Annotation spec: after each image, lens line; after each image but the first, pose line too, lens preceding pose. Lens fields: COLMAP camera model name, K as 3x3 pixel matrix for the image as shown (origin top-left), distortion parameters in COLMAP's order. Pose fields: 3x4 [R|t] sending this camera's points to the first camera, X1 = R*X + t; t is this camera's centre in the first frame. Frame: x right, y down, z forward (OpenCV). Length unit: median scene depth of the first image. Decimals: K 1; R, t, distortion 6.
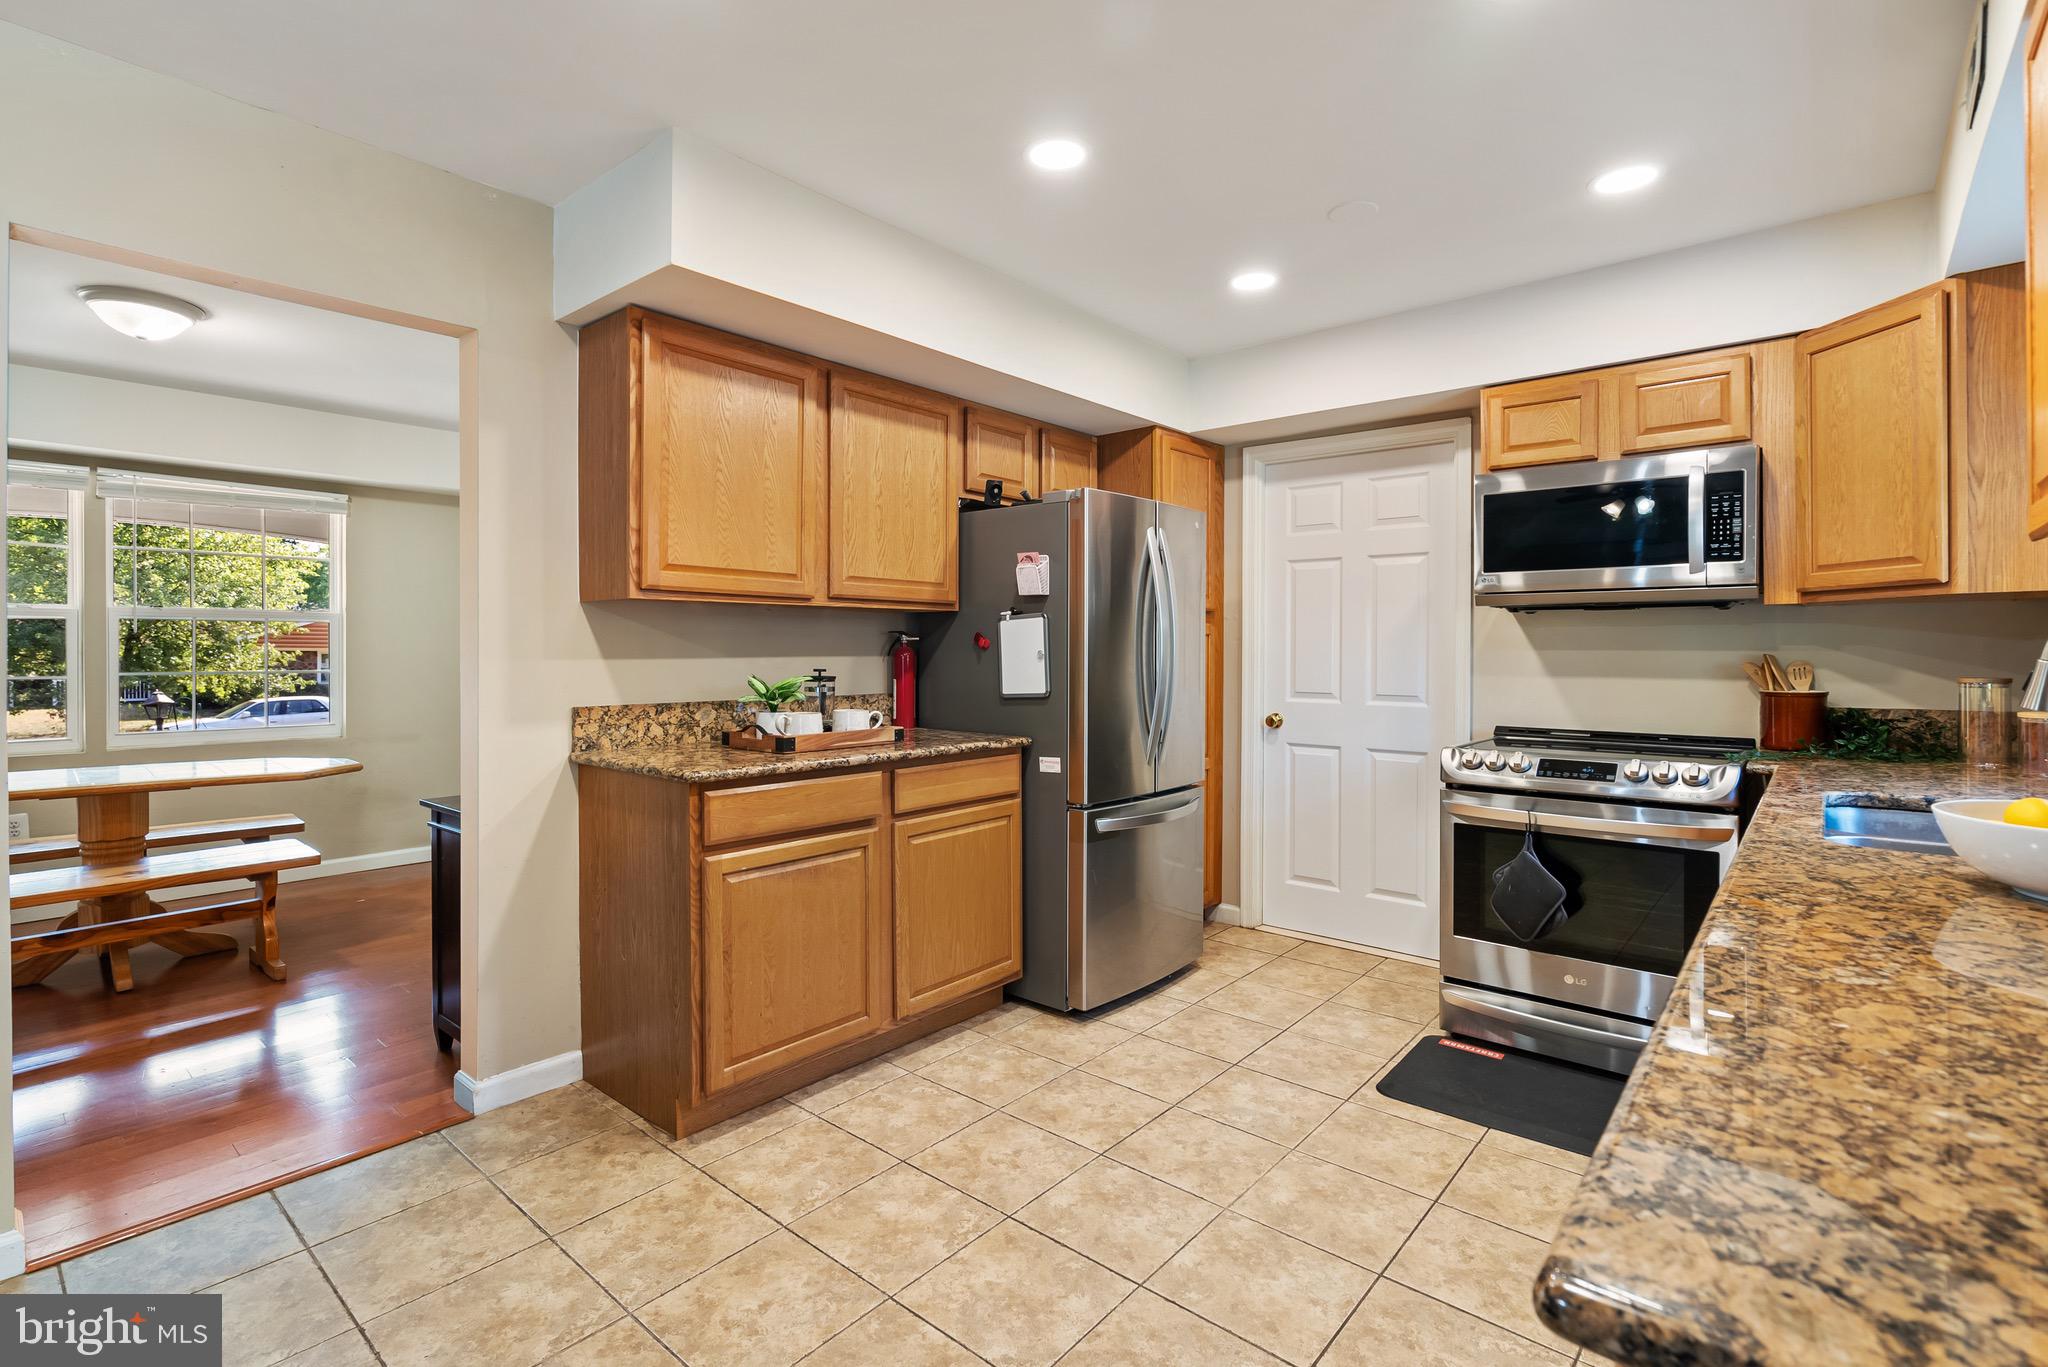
lens RADIAL K [[949.2, 0, 1026.1], [0, 949.2, 654.7], [0, 0, 1]] dist [-0.002931, -0.000252]
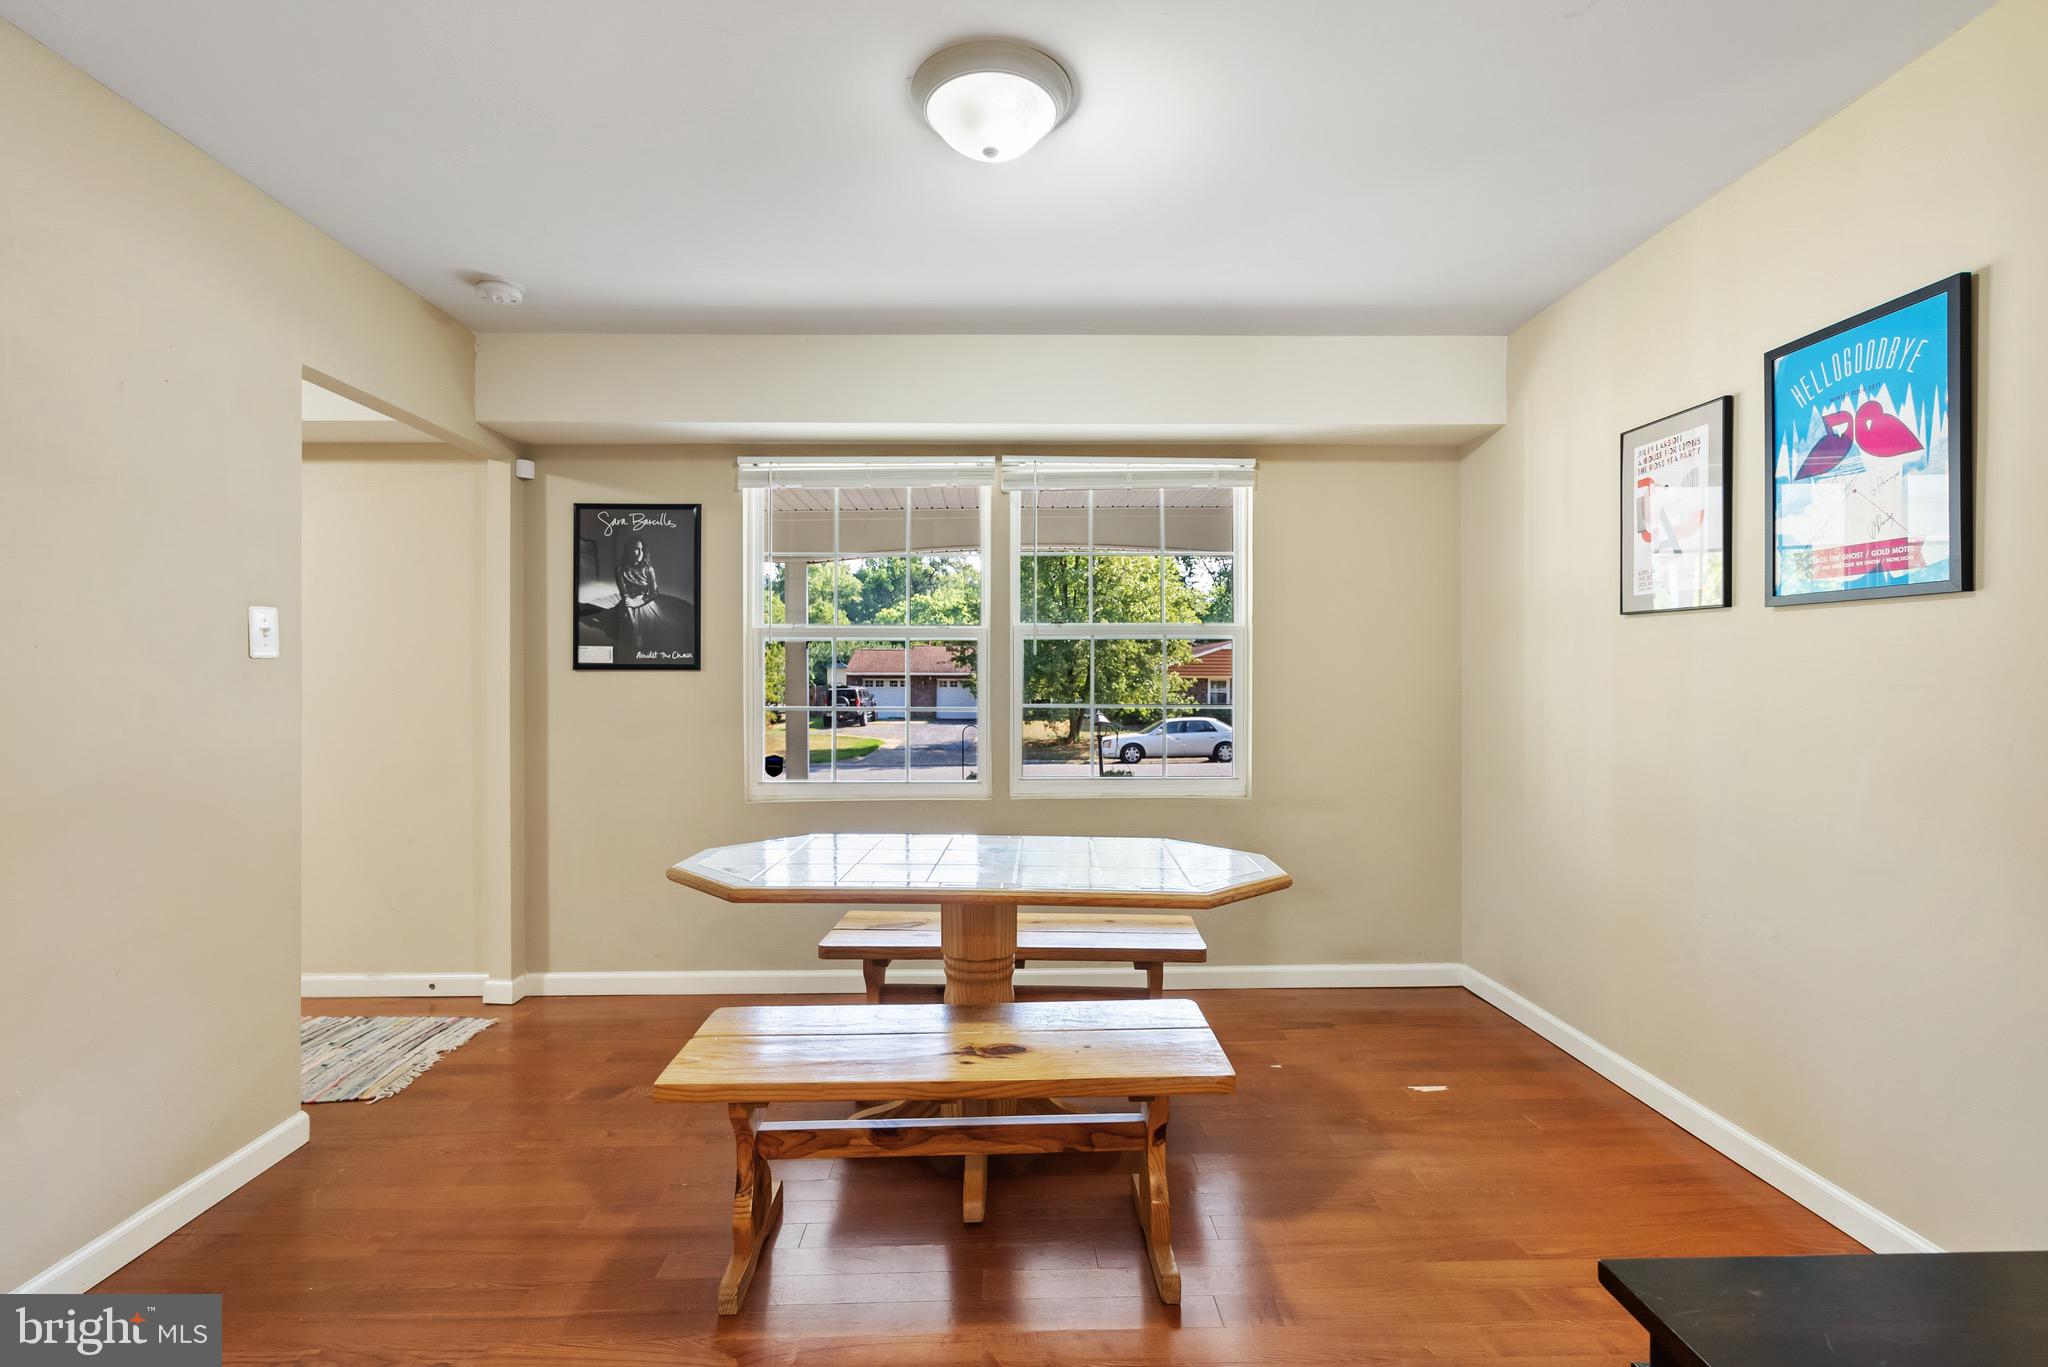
lens RADIAL K [[929.5, 0, 1019.1], [0, 929.5, 677.3], [0, 0, 1]] dist [-0.002465, -0.000334]
pose [[0.666272, 0.000179, -0.745709, -0.547120], [-0.004168, 0.999985, -0.003484, -0.002455], [0.745697, 0.005429, 0.666263, 0.704392]]
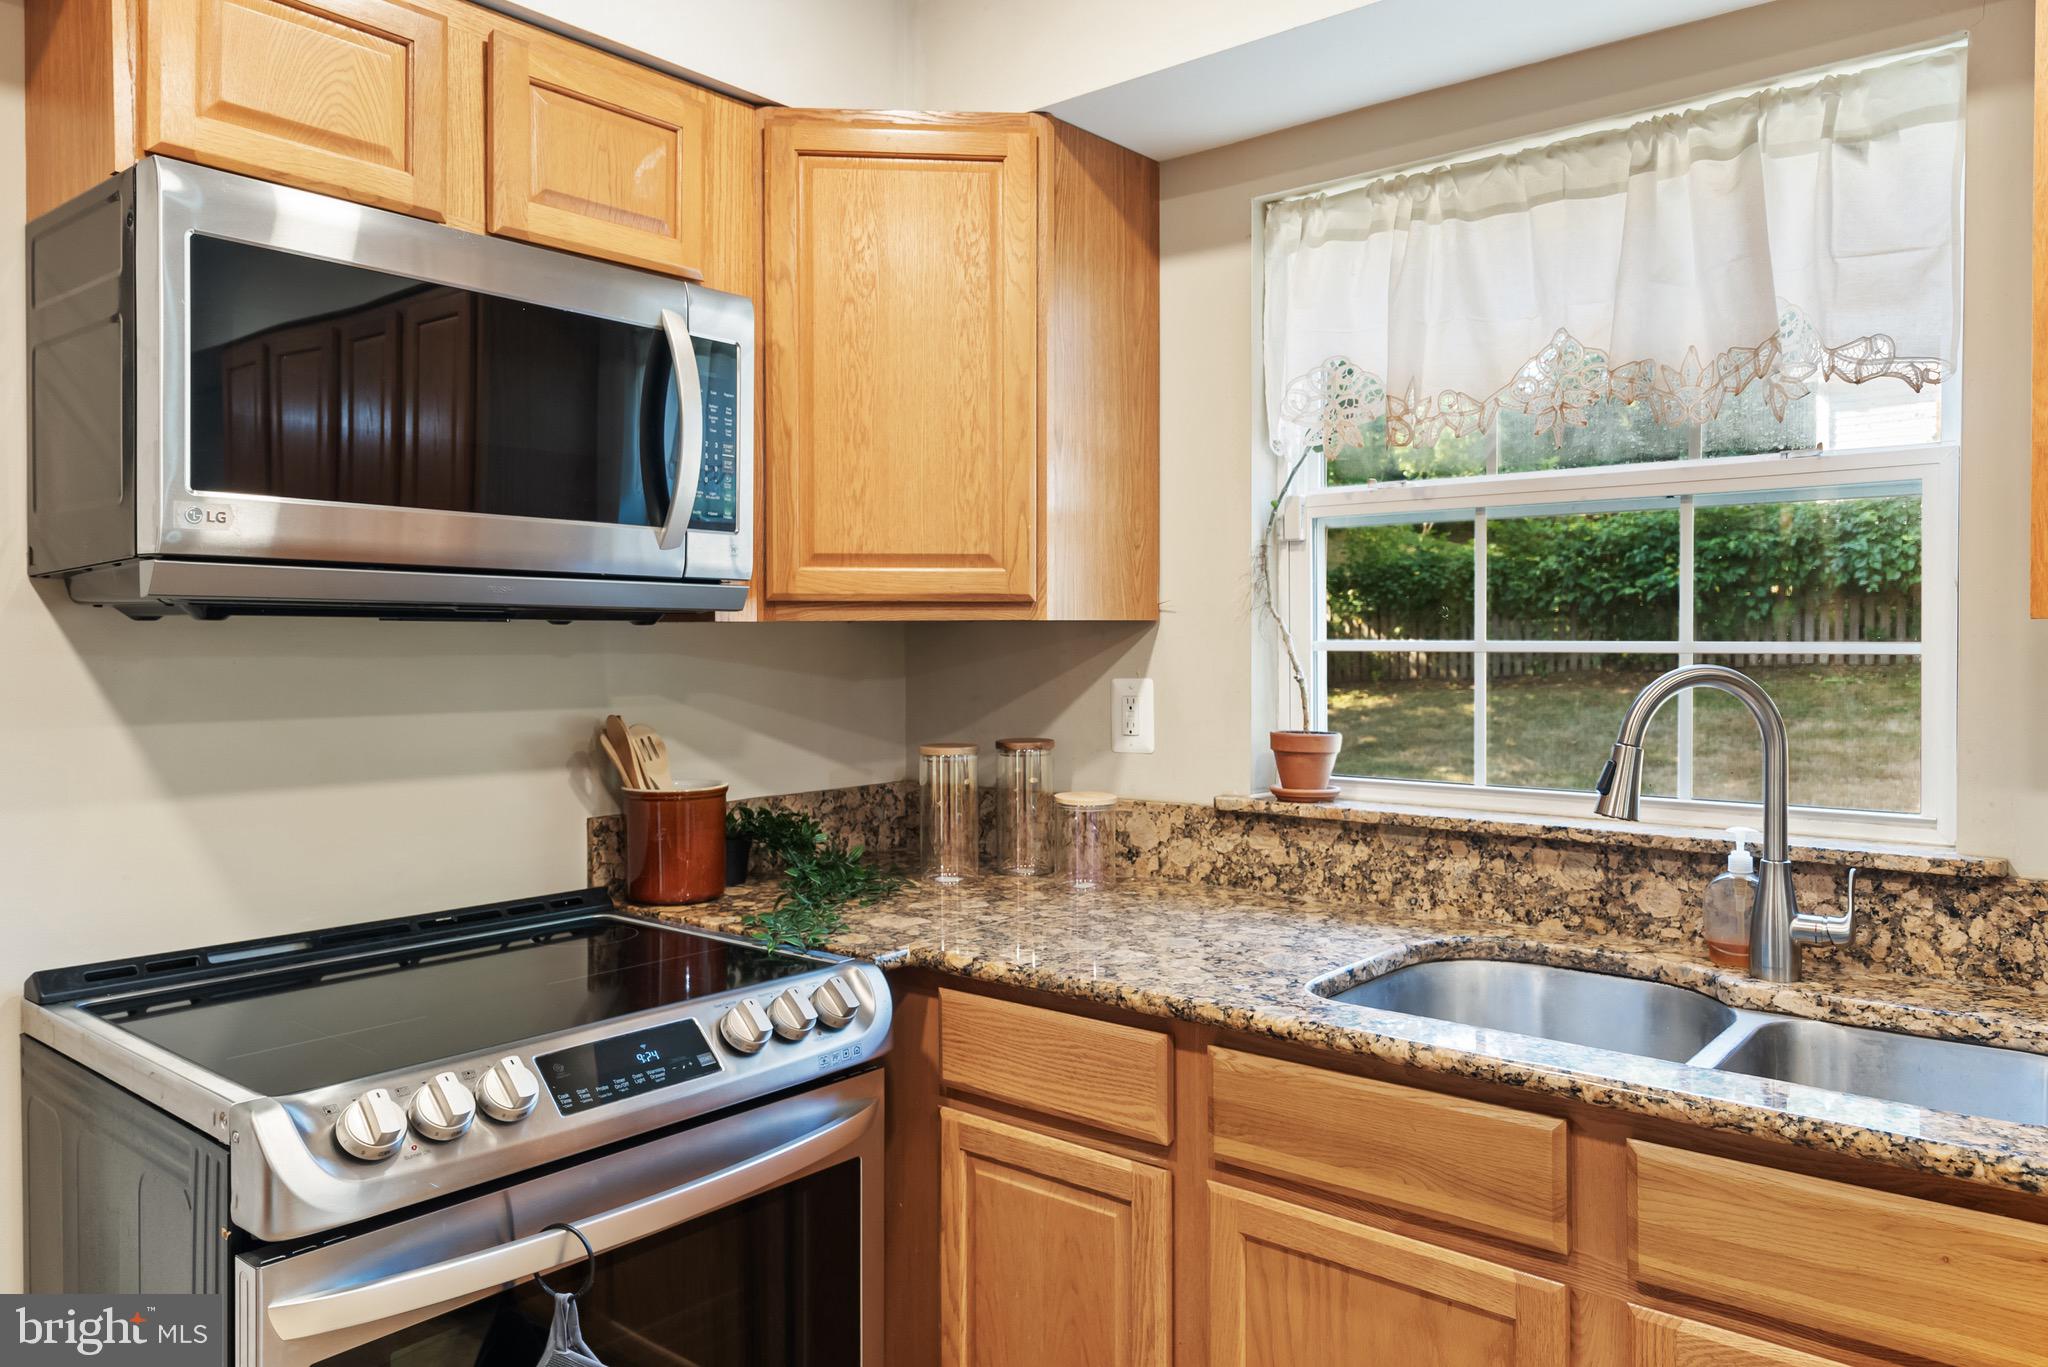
lens RADIAL K [[1415.4, 0, 1020.5], [0, 1415.4, 660.4], [0, 0, 1]] dist [0.016423, -0.003347]
pose [[-0.006975, -0.014302, 0.999873, 0.027444], [0.004002, 0.999889, 0.014331, -0.039847], [-0.999968, 0.004101, -0.006917, 0.796290]]
